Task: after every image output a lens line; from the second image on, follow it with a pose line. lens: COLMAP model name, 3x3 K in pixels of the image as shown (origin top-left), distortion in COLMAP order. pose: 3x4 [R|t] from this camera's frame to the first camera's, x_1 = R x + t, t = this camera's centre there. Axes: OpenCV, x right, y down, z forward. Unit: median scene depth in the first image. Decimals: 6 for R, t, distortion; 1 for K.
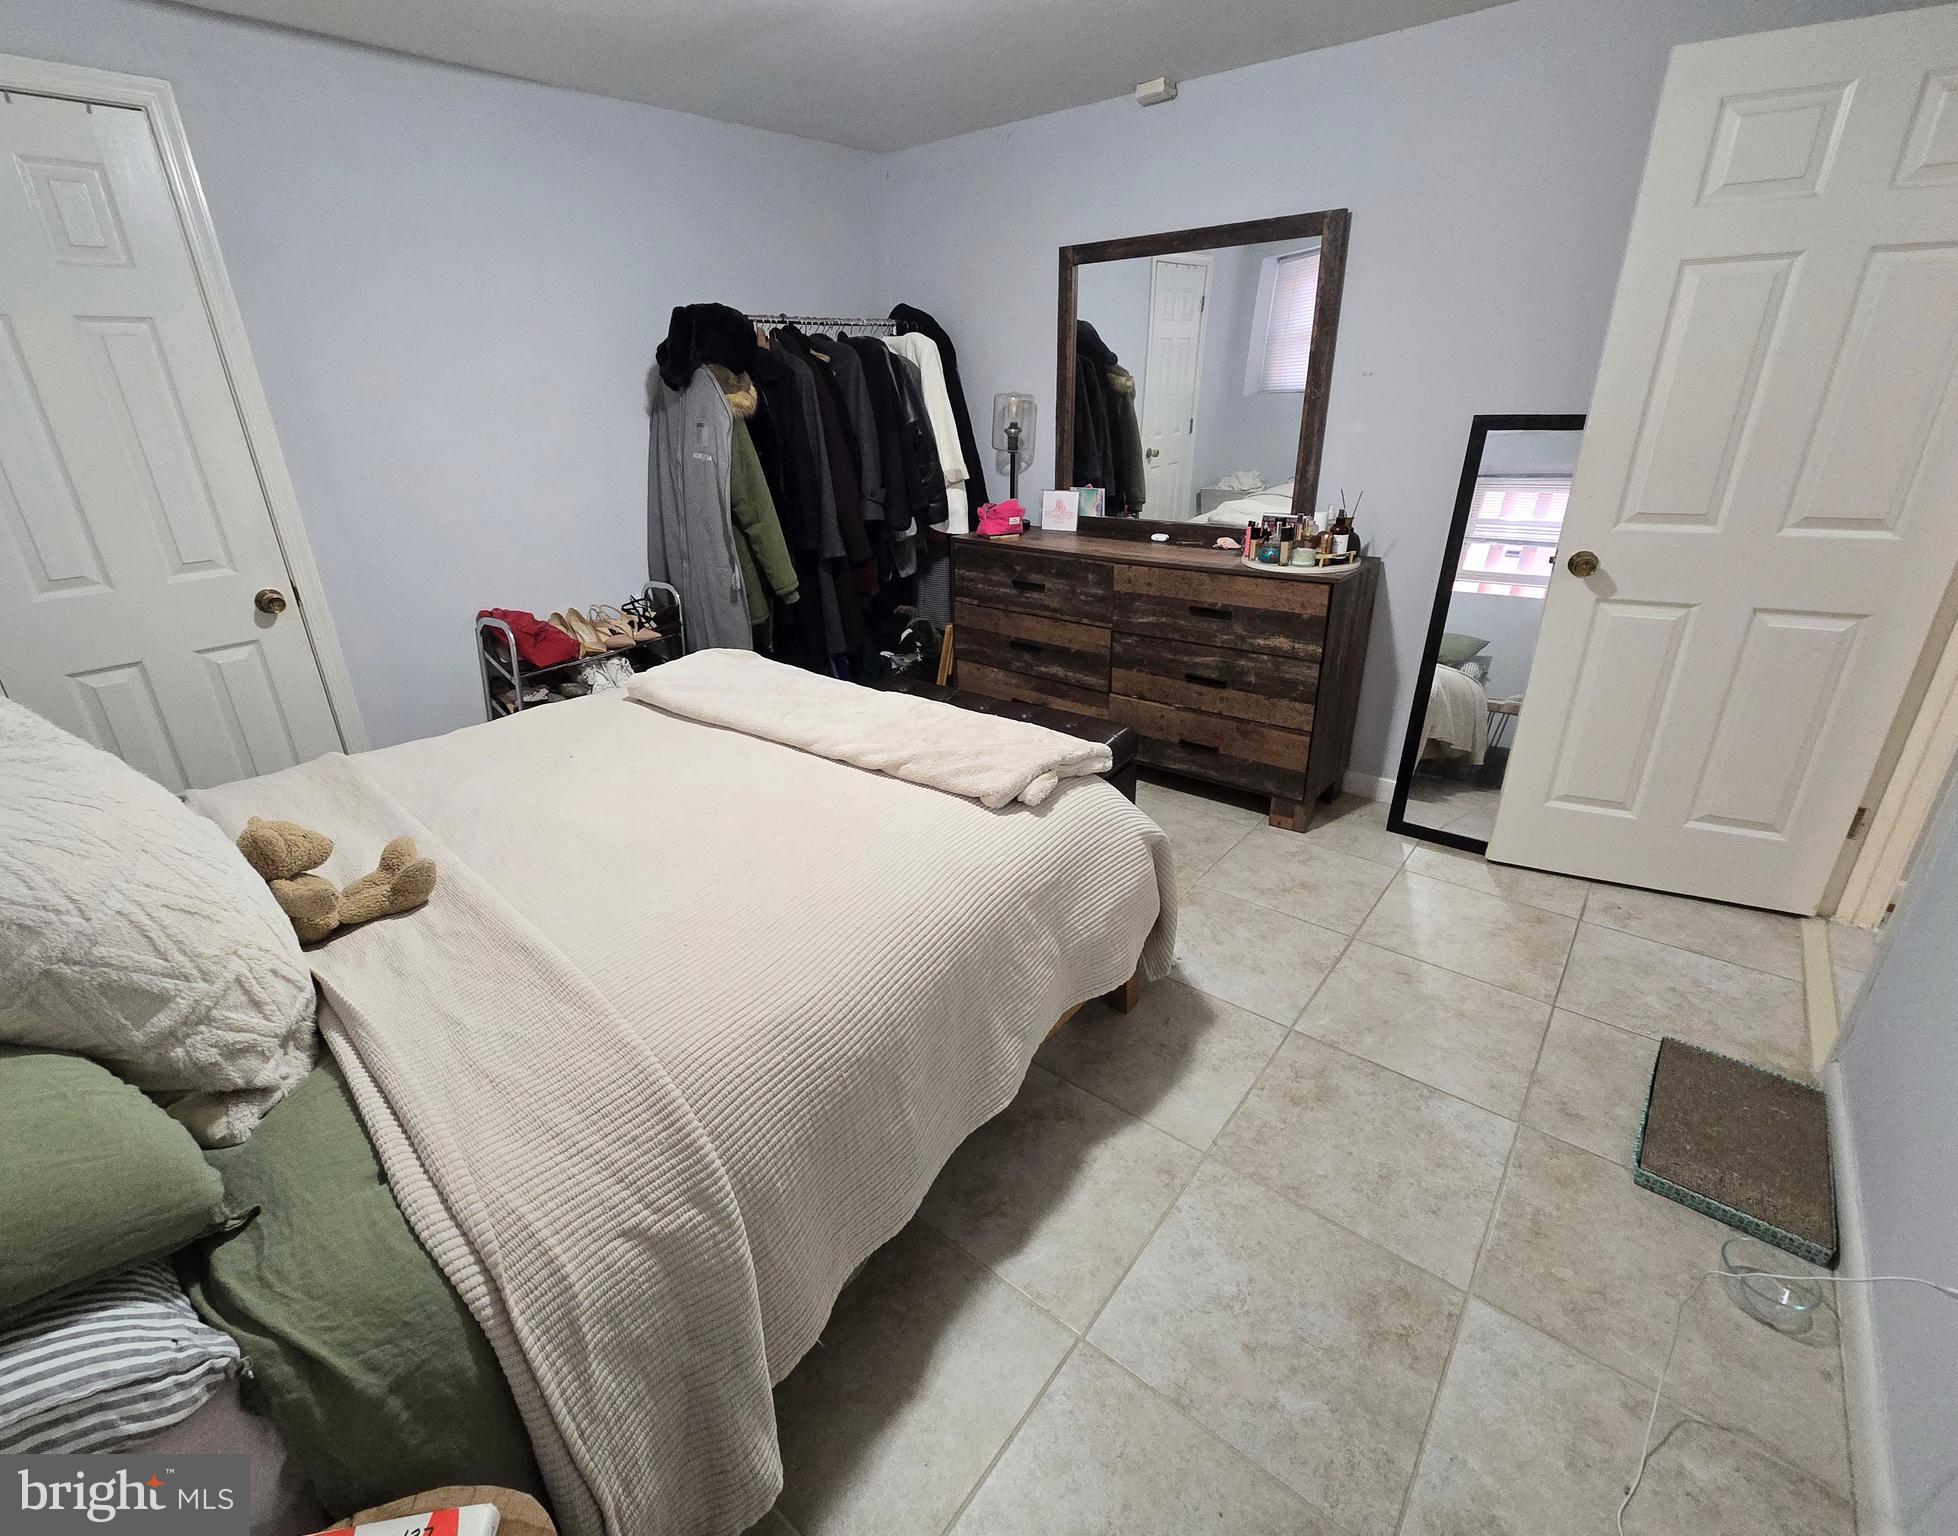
lens RADIAL K [[925.0, 0, 976.7], [0, 925.0, 776.6], [0, 0, 1]] dist [0.000248, 0.000023]
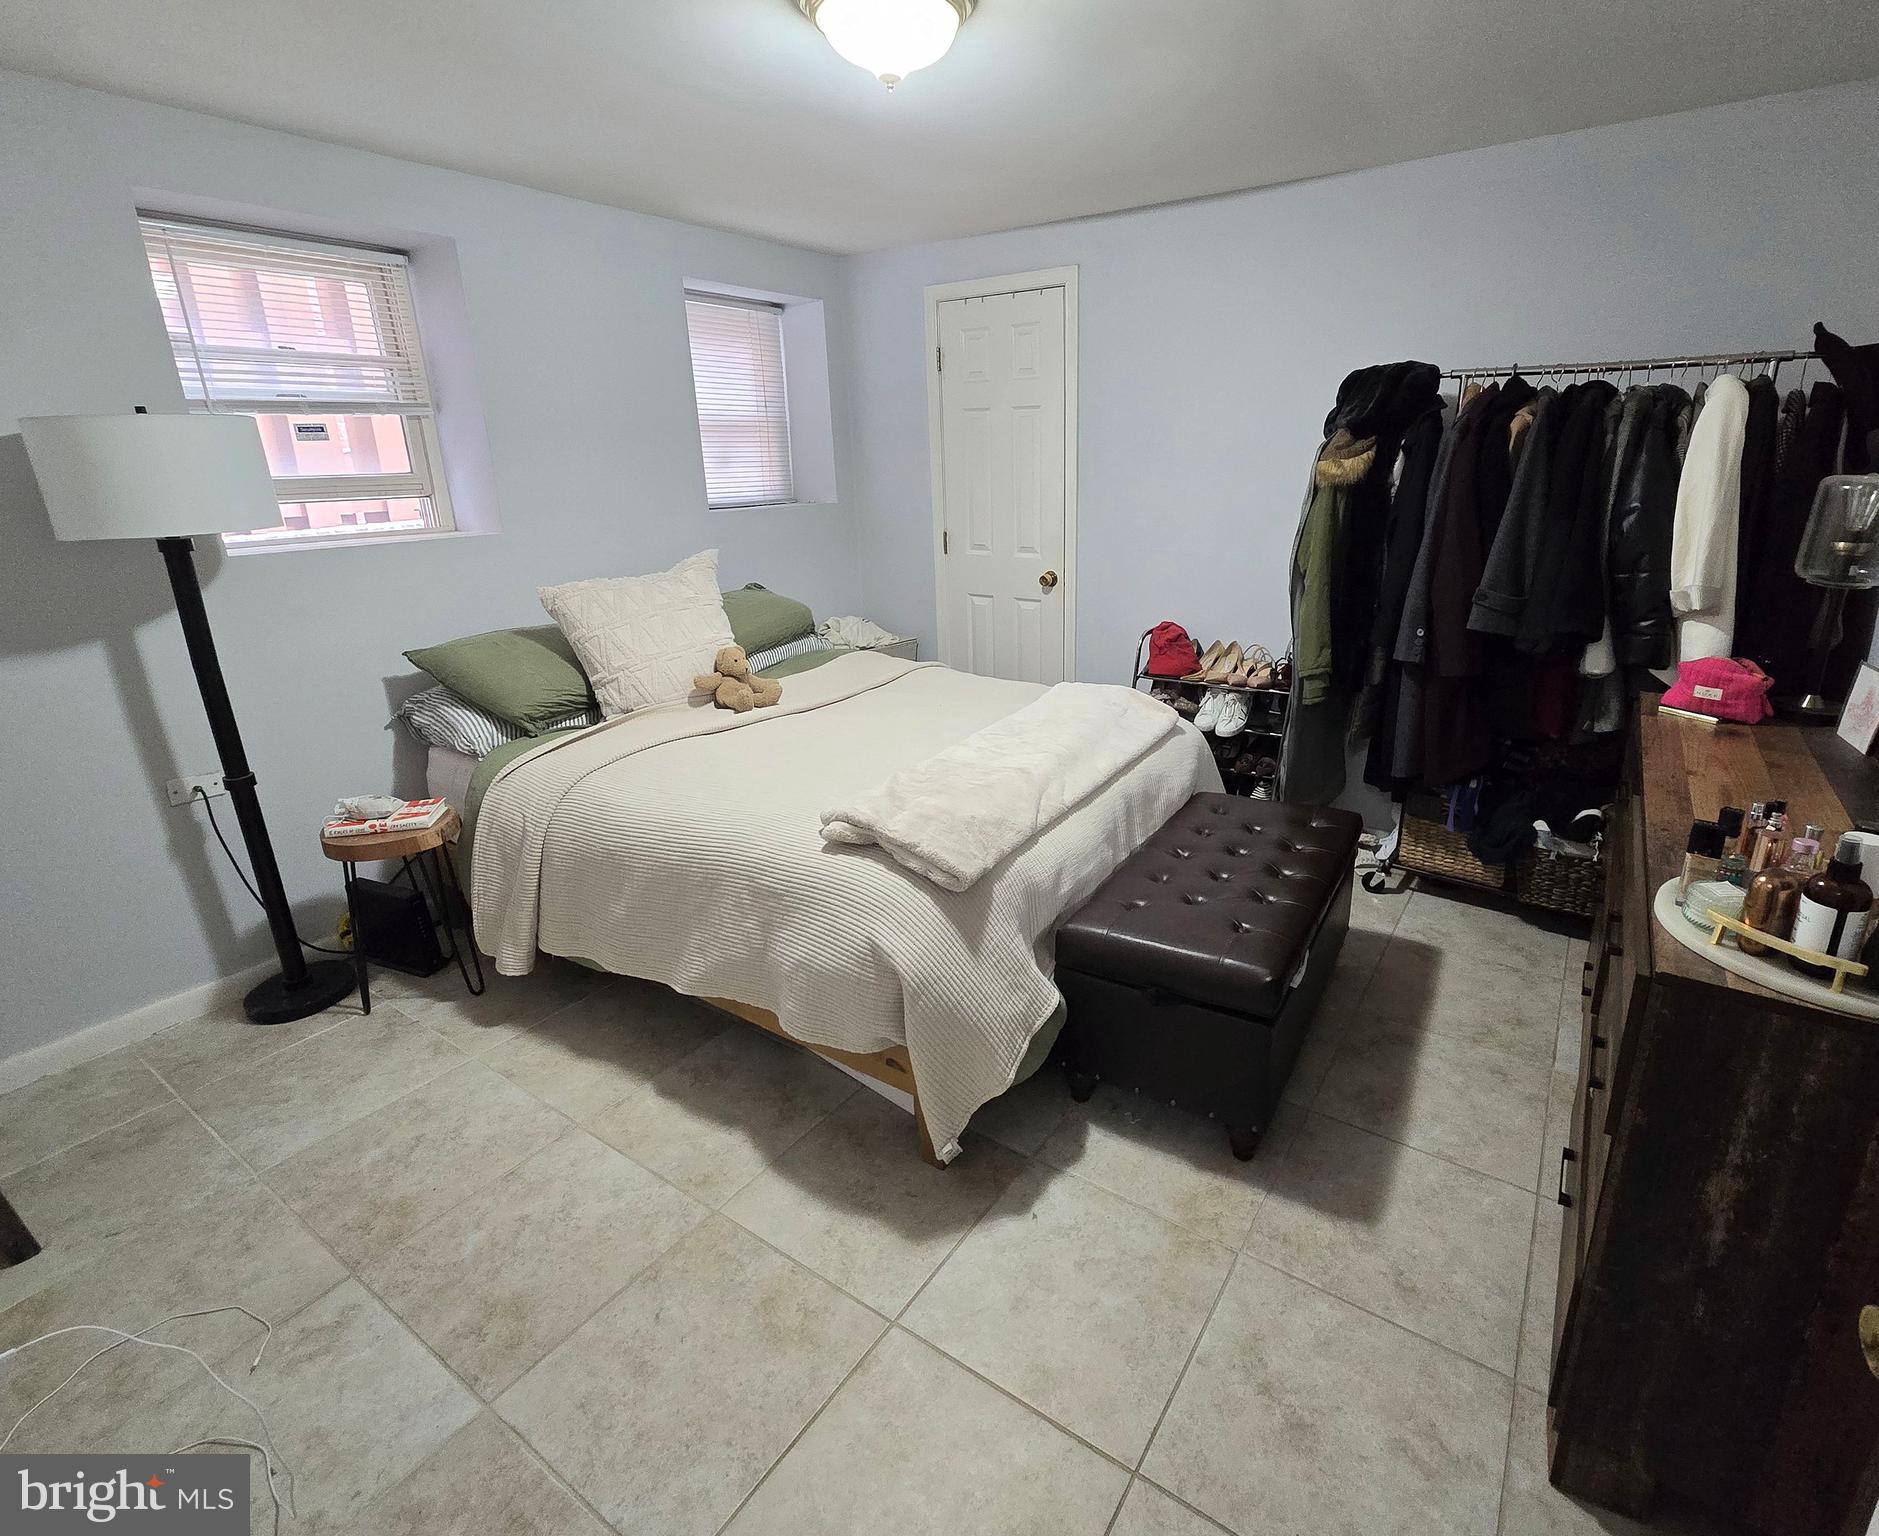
lens RADIAL K [[938.3, 0, 942.5], [0, 938.3, 750.9], [0, 0, 1]] dist [-0.001553, 0.000169]
pose [[0.035035, 0.331007, -0.942978, 1.162628], [-0.380032, 0.877087, 0.293759, -0.473226], [0.924309, 0.348070, 0.156522, 0.980588]]
